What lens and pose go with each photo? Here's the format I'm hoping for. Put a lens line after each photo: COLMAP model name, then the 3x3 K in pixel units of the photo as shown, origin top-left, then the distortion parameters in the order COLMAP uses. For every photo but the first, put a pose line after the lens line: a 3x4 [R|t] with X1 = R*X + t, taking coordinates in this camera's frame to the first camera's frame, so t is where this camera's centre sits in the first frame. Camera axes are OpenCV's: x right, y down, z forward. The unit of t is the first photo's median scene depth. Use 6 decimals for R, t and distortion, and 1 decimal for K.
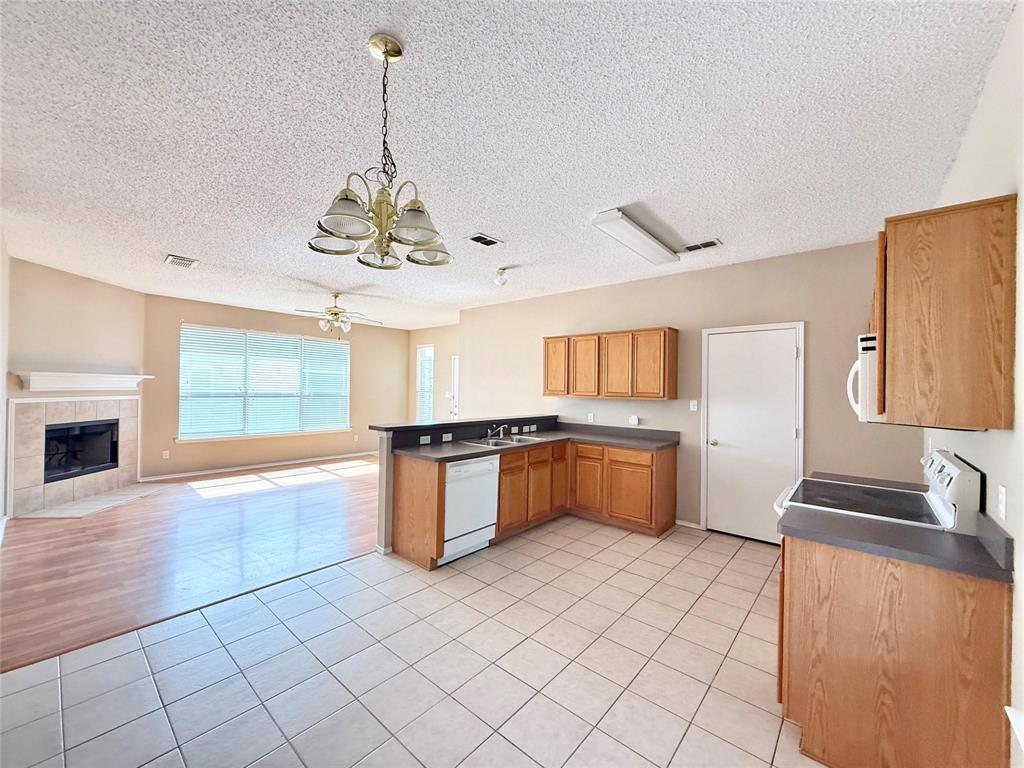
lens RADIAL K [[405.7, 0, 509.7], [0, 405.7, 383.5], [0, 0, 1]] dist [0.002072, -0.000072]
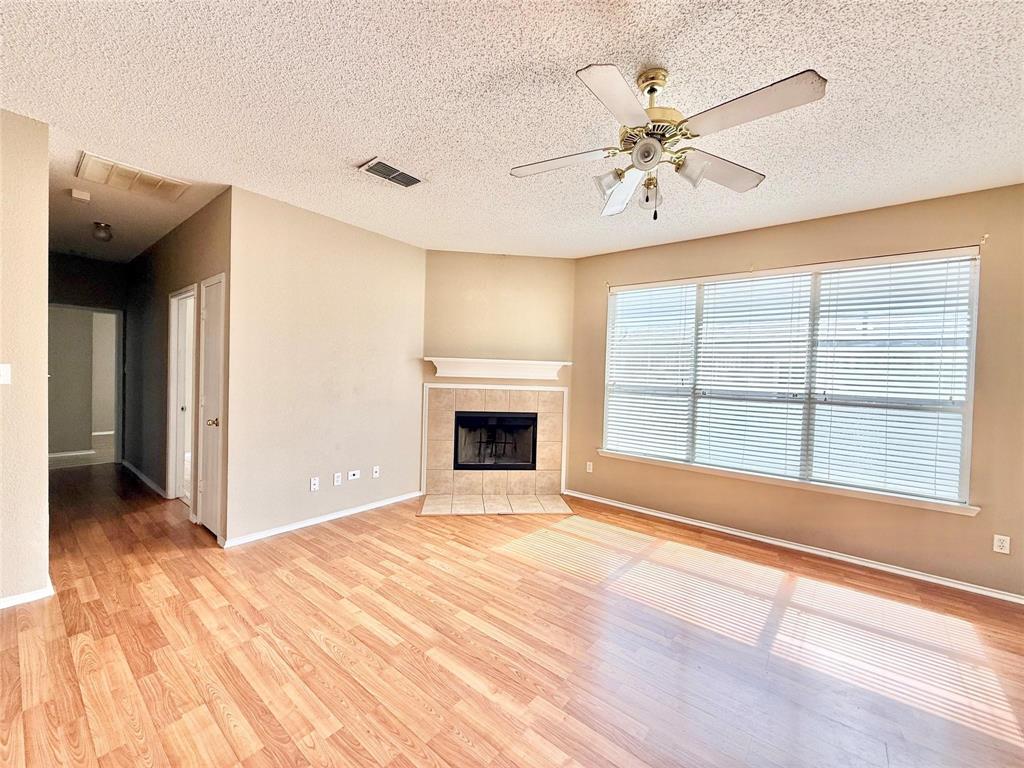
lens RADIAL K [[405.7, 0, 509.7], [0, 405.7, 383.5], [0, 0, 1]] dist [0.002072, -0.000072]
pose [[0.044860, 0.007723, -0.998963, -0.136017], [-0.020540, 0.999766, 0.006807, 0.023737], [0.998782, 0.020214, 0.045008, 1.055830]]
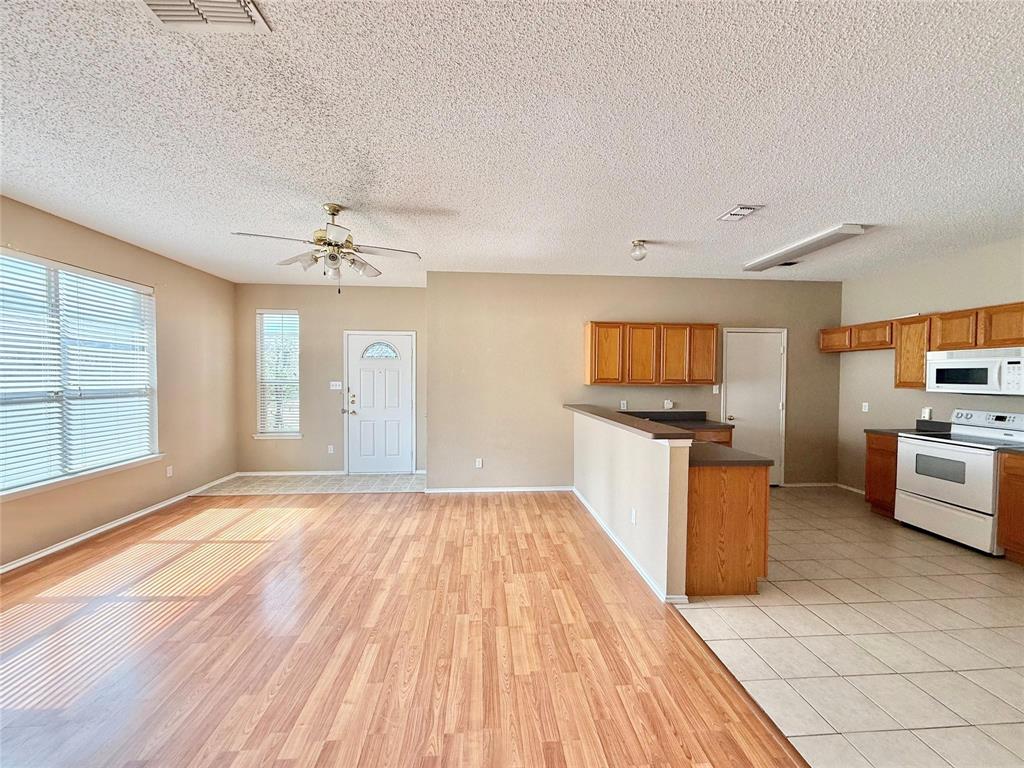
lens RADIAL K [[405.7, 0, 509.7], [0, 405.7, 383.5], [0, 0, 1]] dist [0.002072, -0.000072]
pose [[0.704247, -0.024099, 0.709546, -0.789191], [-0.002772, 0.999323, 0.036691, -0.006387], [-0.709949, -0.027806, 0.703704, 0.532890]]
